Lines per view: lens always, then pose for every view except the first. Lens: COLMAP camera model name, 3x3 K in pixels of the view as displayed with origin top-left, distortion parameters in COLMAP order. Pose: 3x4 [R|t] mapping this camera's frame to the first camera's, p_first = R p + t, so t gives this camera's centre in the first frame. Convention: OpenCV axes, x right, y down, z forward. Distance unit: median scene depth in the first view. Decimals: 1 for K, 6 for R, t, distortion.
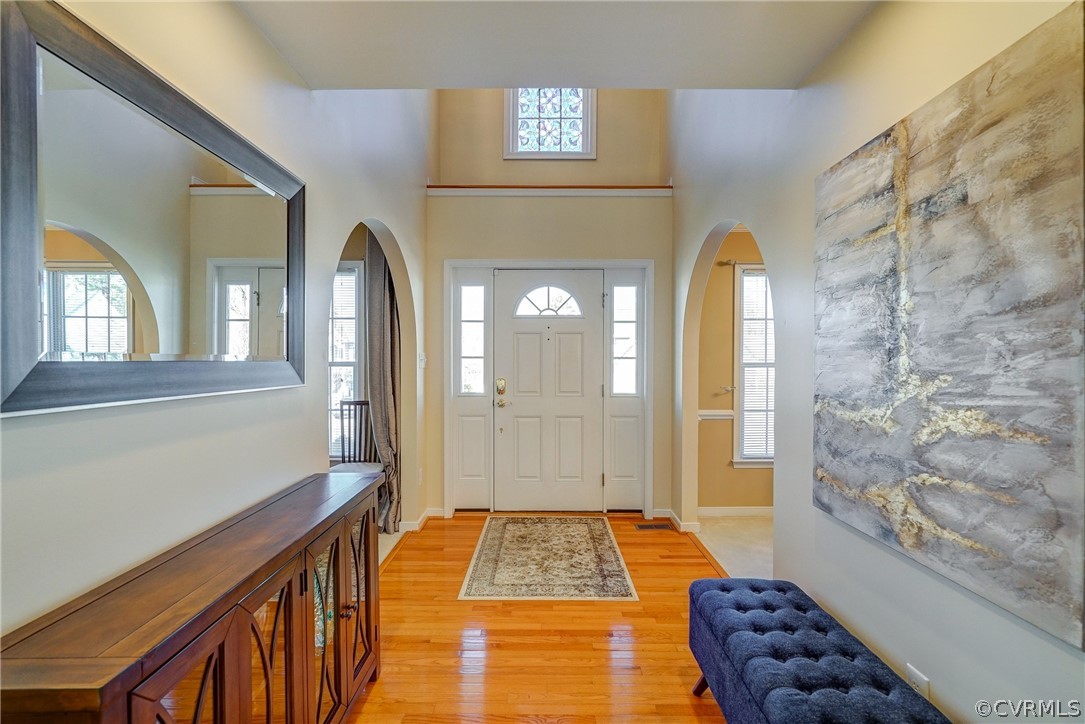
lens RADIAL K [[497.4, 0, 549.6], [0, 497.4, 366.7], [0, 0, 1]] dist [-0.008074, 0.002089]
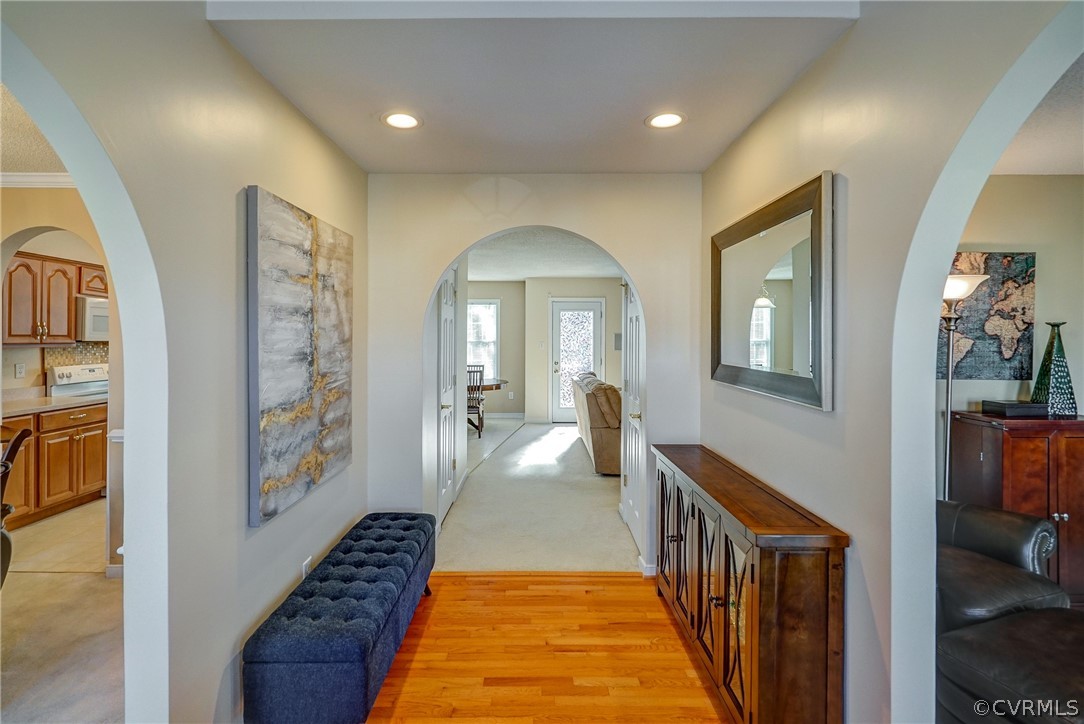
lens RADIAL K [[496.9, 0, 538.0], [0, 496.9, 335.2], [0, 0, 1]] dist [-0.008074, 0.002089]
pose [[-0.999951, -0.001636, 0.009773, -0.022085], [-0.001515, 0.999922, 0.012416, -0.133502], [-0.009793, 0.012401, -0.999875, 2.499231]]
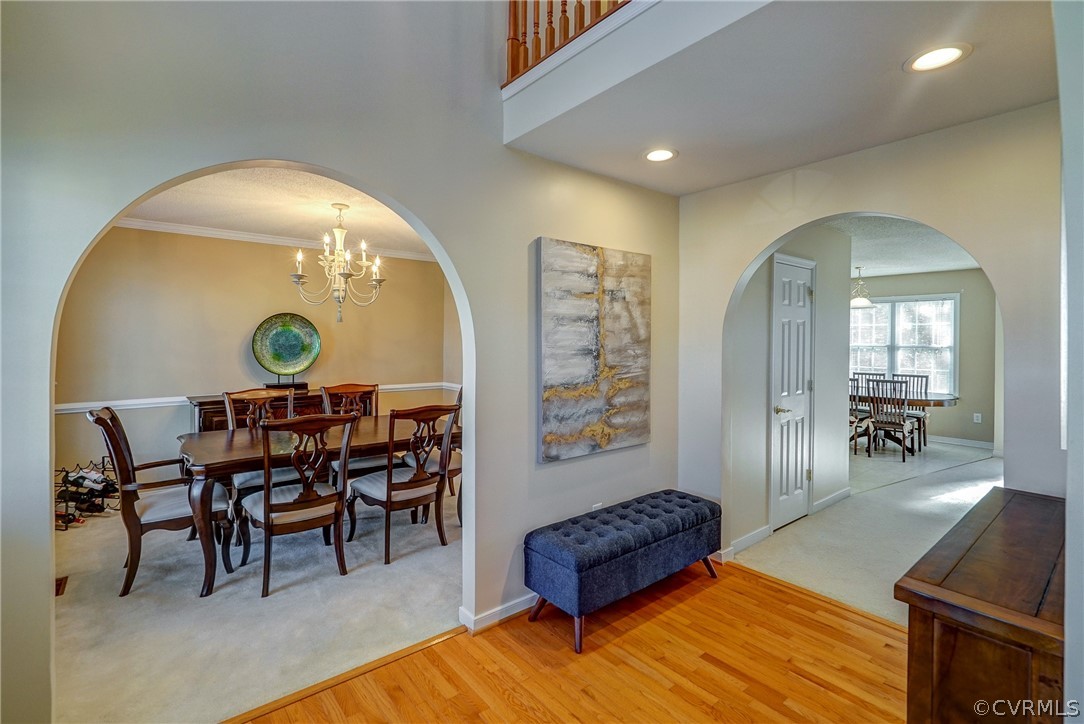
lens RADIAL K [[496.9, 0, 552.9], [0, 496.9, 337.9], [0, 0, 1]] dist [-0.008074, 0.002089]
pose [[-0.633363, -0.001469, 0.773853, -0.775711], [0.005994, 0.999959, 0.006804, -0.122132], [-0.773831, 0.008948, -0.633328, 2.419744]]
